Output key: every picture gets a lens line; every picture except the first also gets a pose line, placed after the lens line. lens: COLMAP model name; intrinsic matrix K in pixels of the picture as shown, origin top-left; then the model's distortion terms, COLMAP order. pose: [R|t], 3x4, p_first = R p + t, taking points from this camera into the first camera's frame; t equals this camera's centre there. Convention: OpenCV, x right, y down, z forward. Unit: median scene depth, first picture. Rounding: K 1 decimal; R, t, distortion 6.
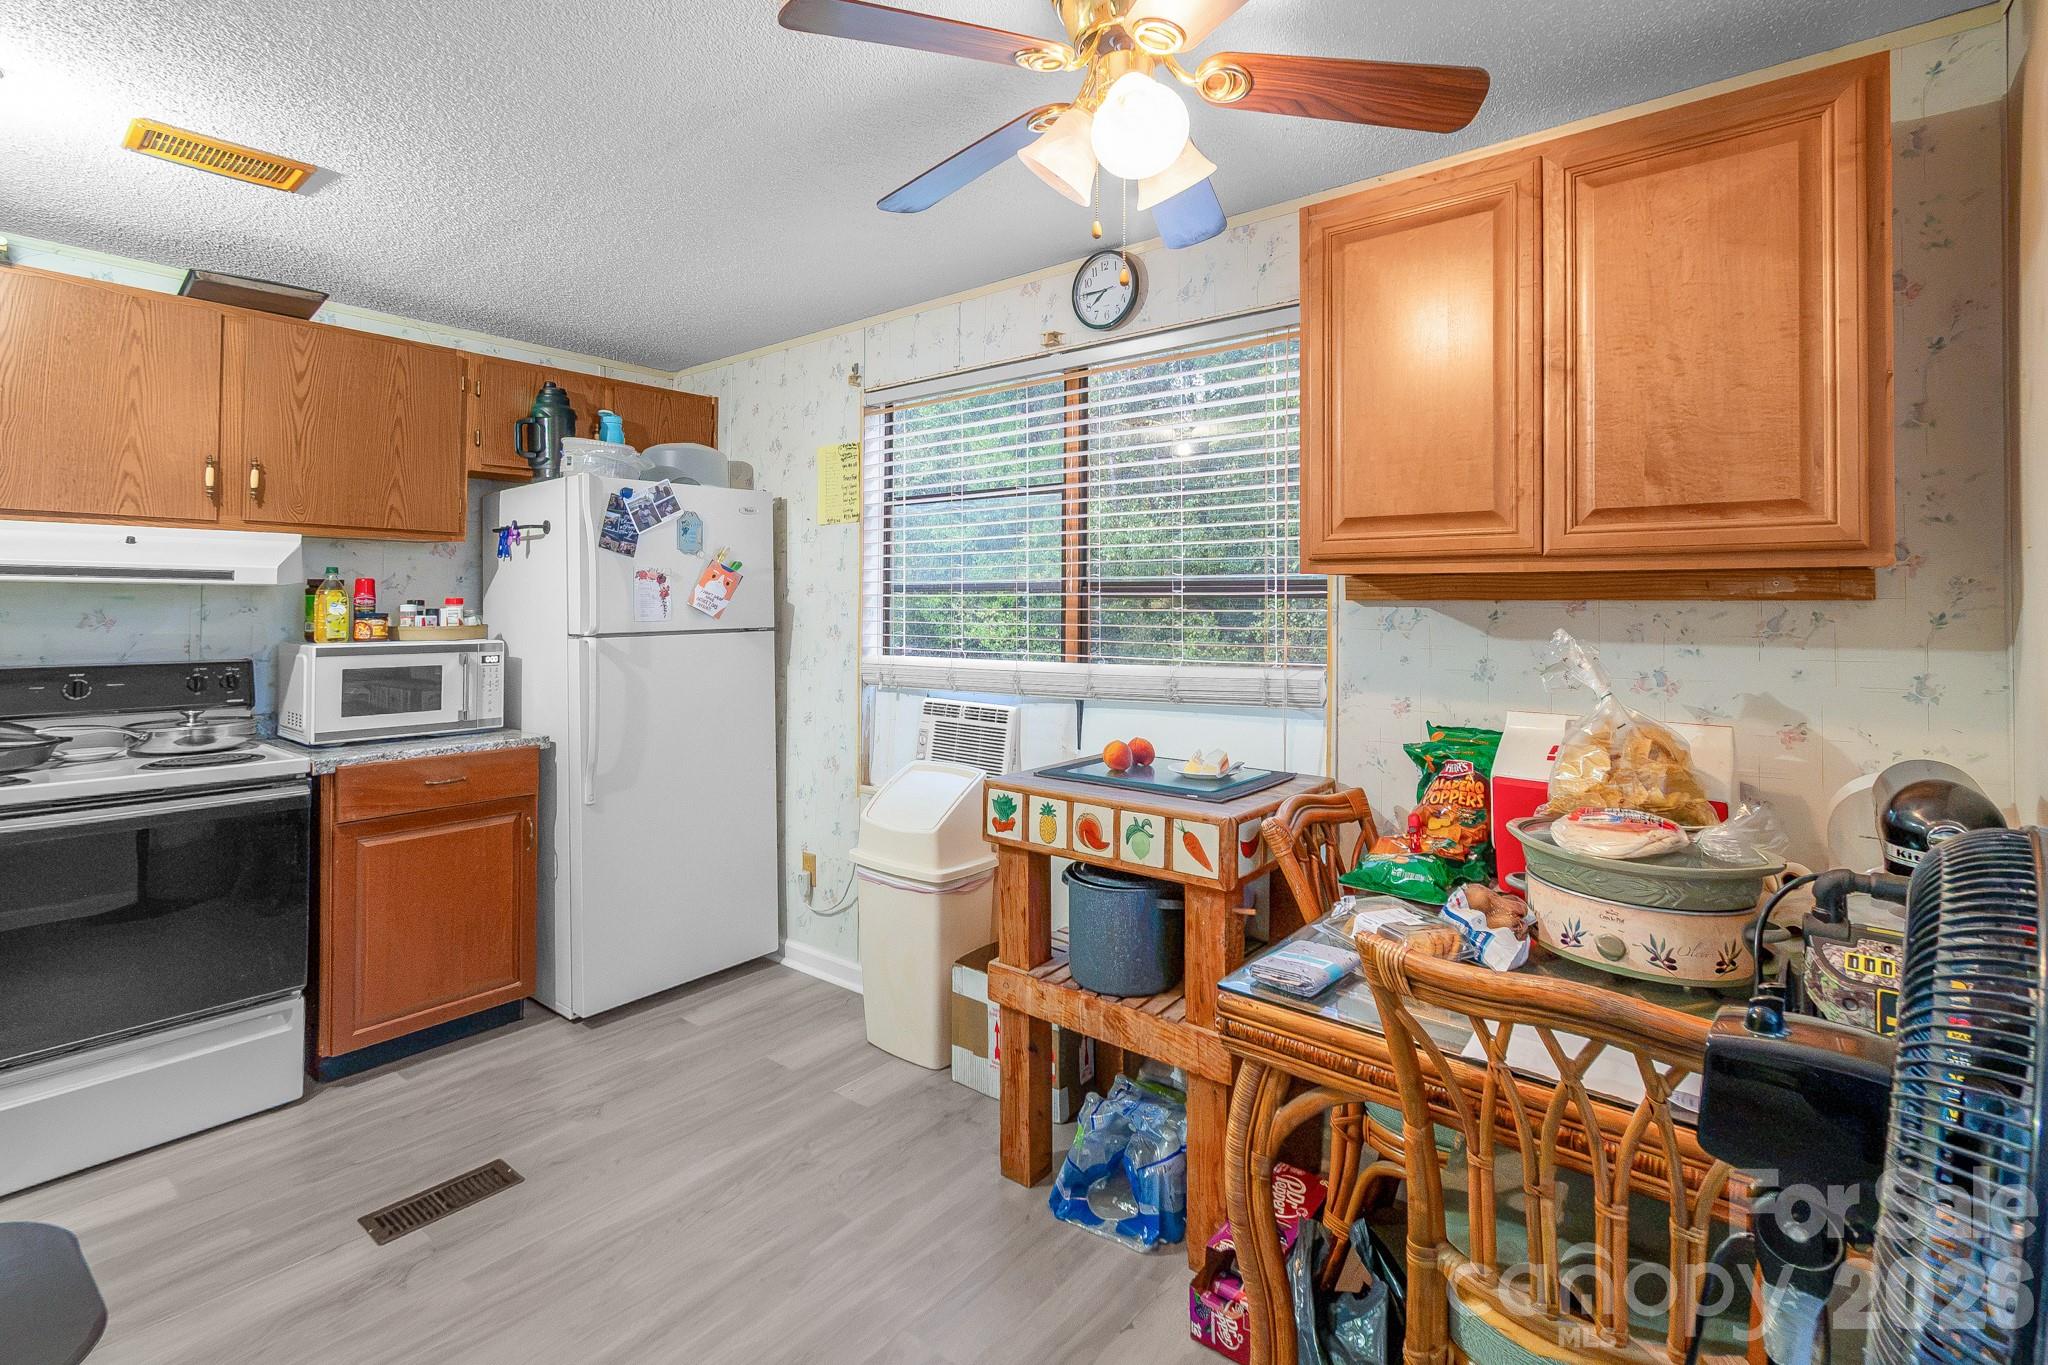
lens RADIAL K [[923.9, 0, 1024.6], [0, 923.9, 588.1], [0, 0, 1]] dist [0.000913, 0.000004]
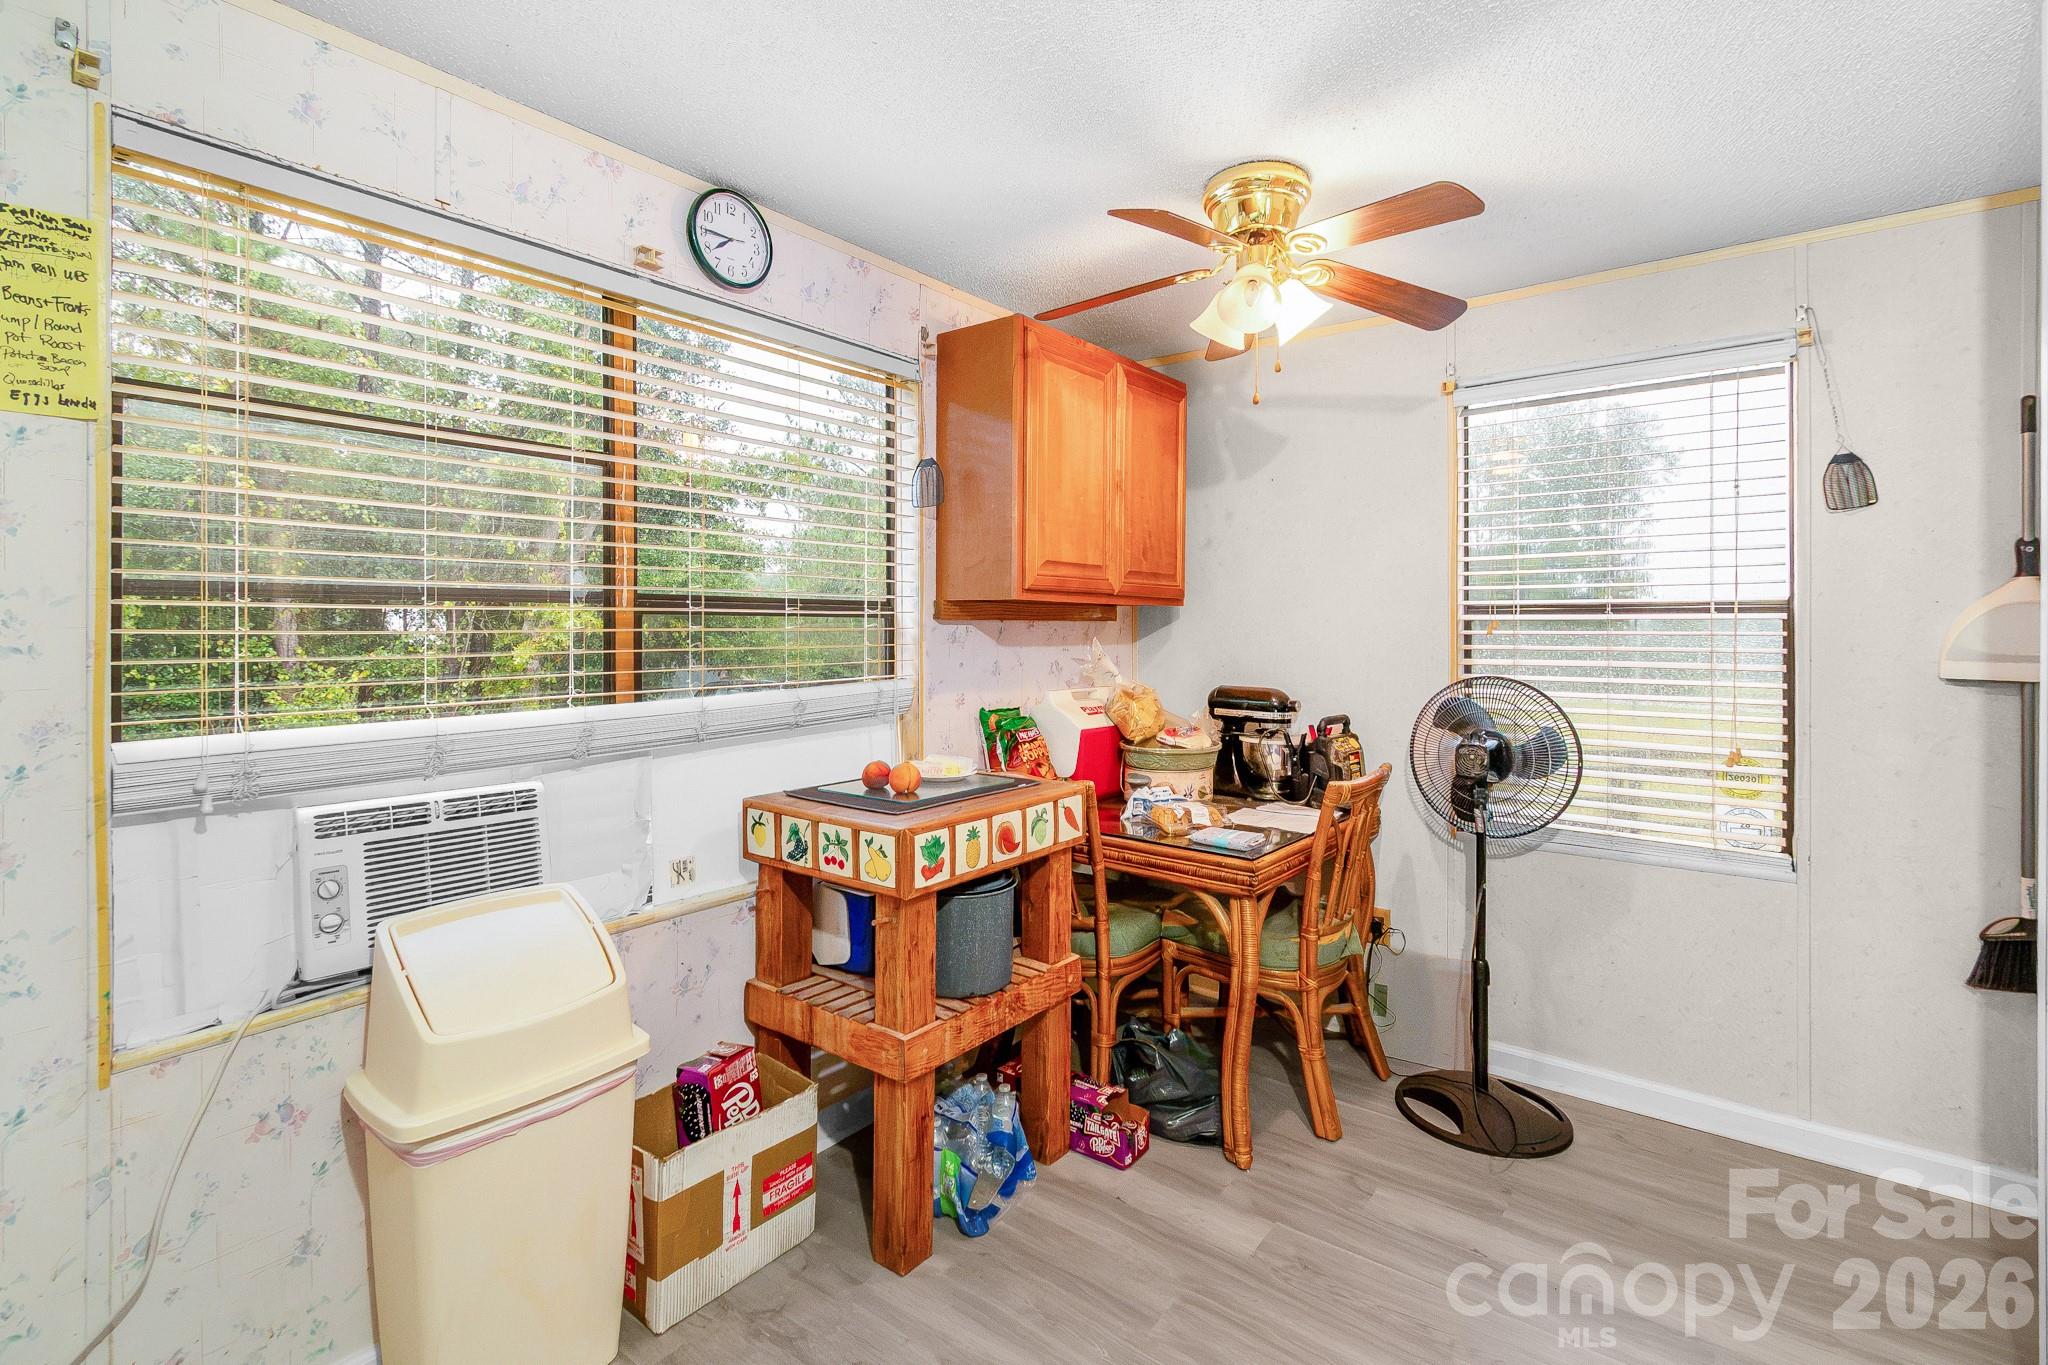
lens RADIAL K [[955.4, 0, 1034.7], [0, 955.4, 617.0], [0, 0, 1]] dist [-0.000626, -0.000157]
pose [[-0.015750, 0.005248, 0.999862, -0.670238], [-0.018544, 0.999813, -0.005540, 0.010419], [-0.999704, -0.018629, -0.015650, 0.648382]]
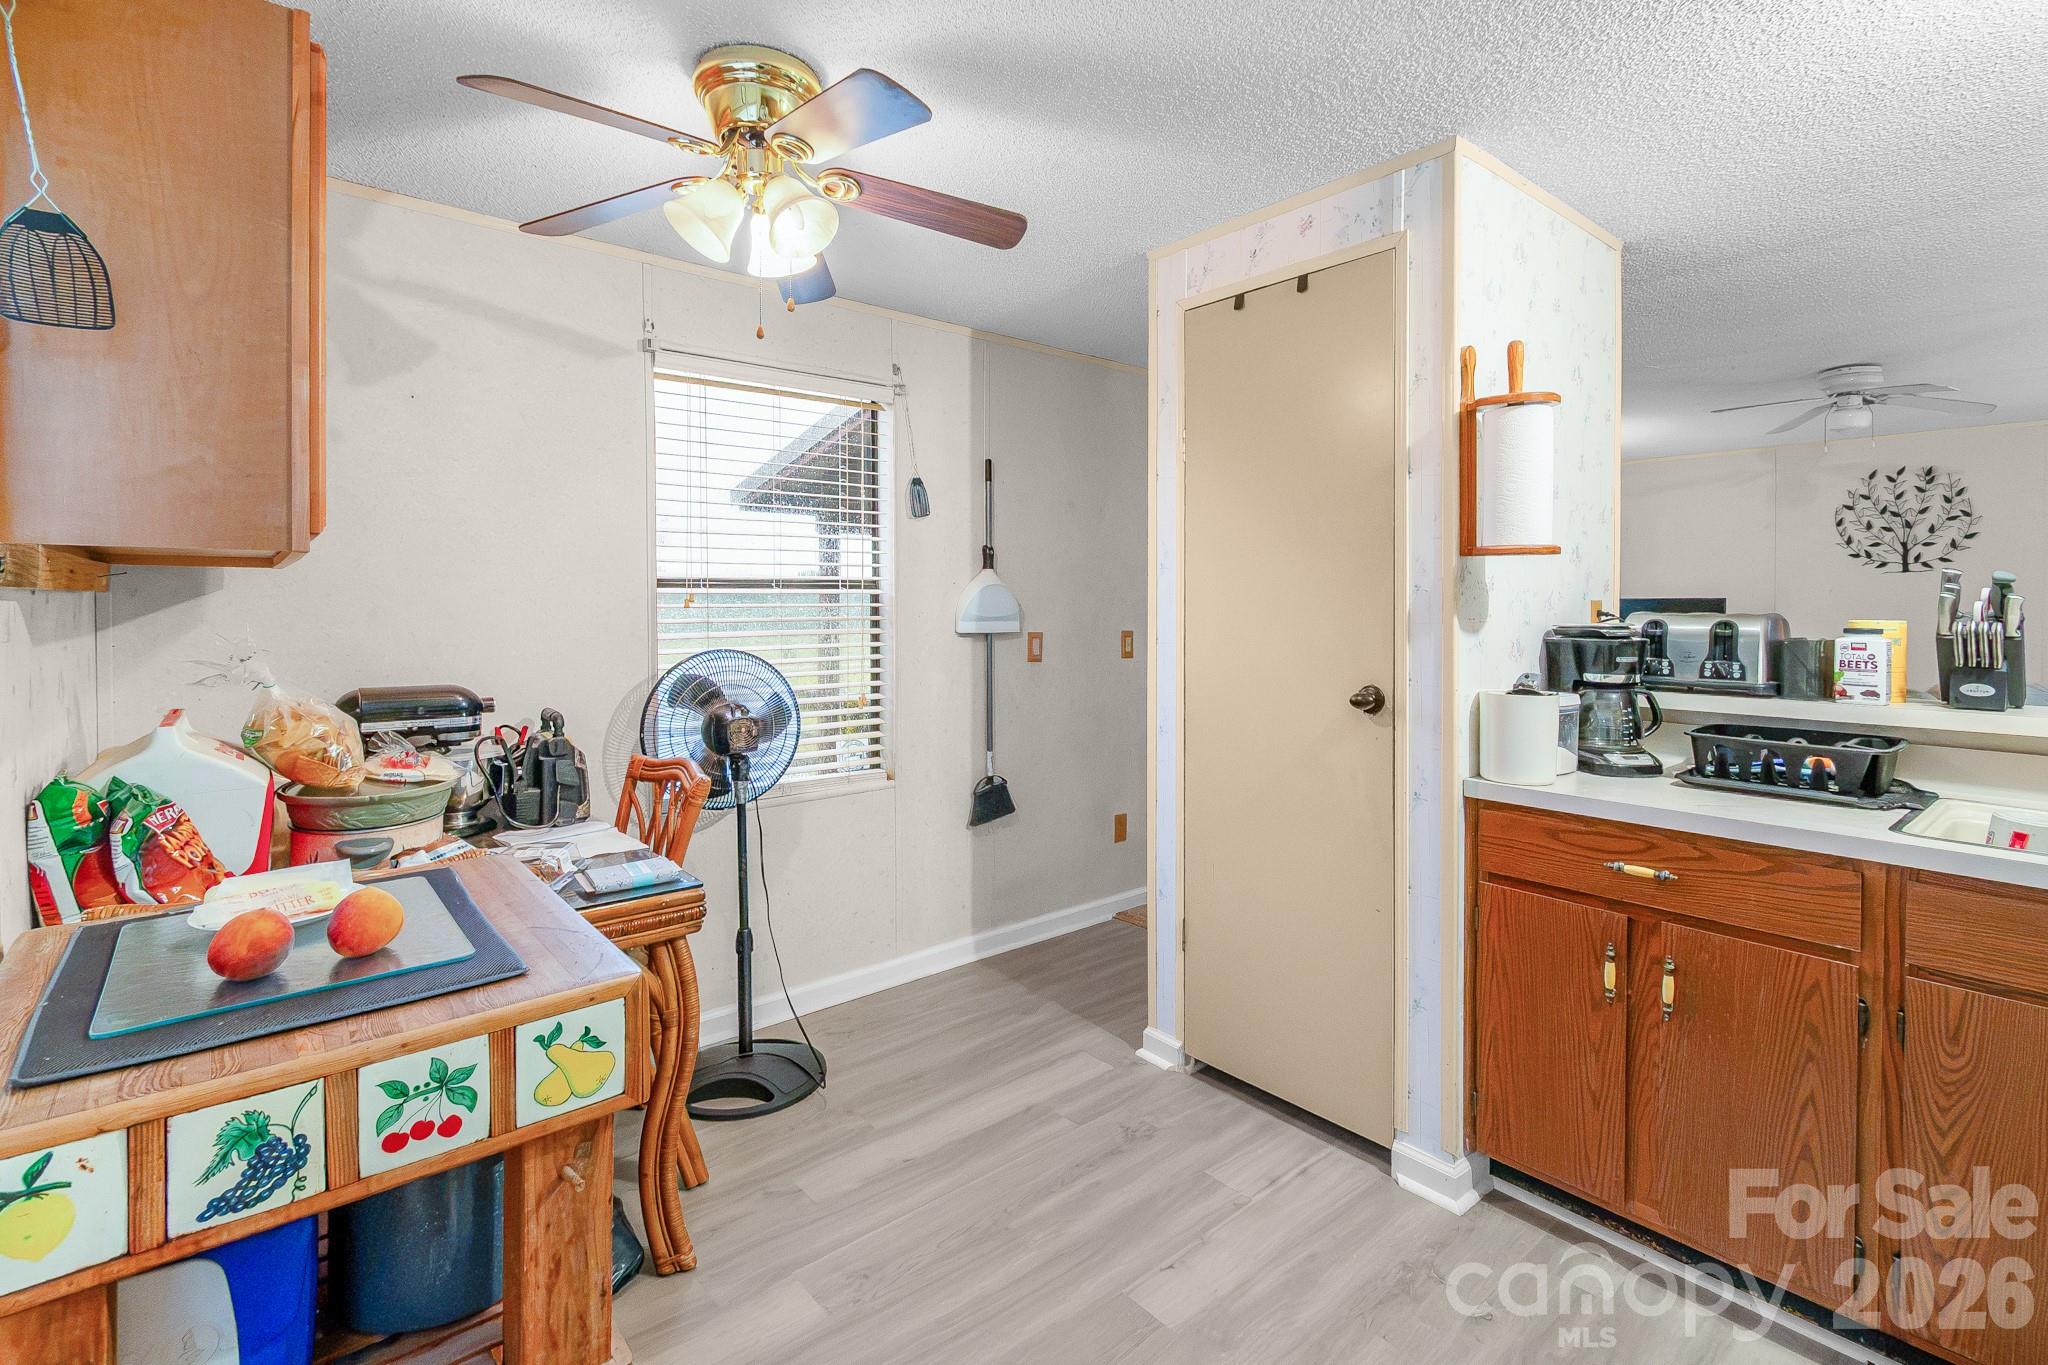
lens RADIAL K [[952.6, 0, 1033.1], [0, 952.6, 603.3], [0, 0, 1]] dist [0.001114, 0.000300]
pose [[-0.982973, -0.003695, 0.183715, -0.235678], [-0.005971, 0.999912, -0.011838, 0.018426], [-0.183656, -0.012733, -0.982908, 1.036942]]
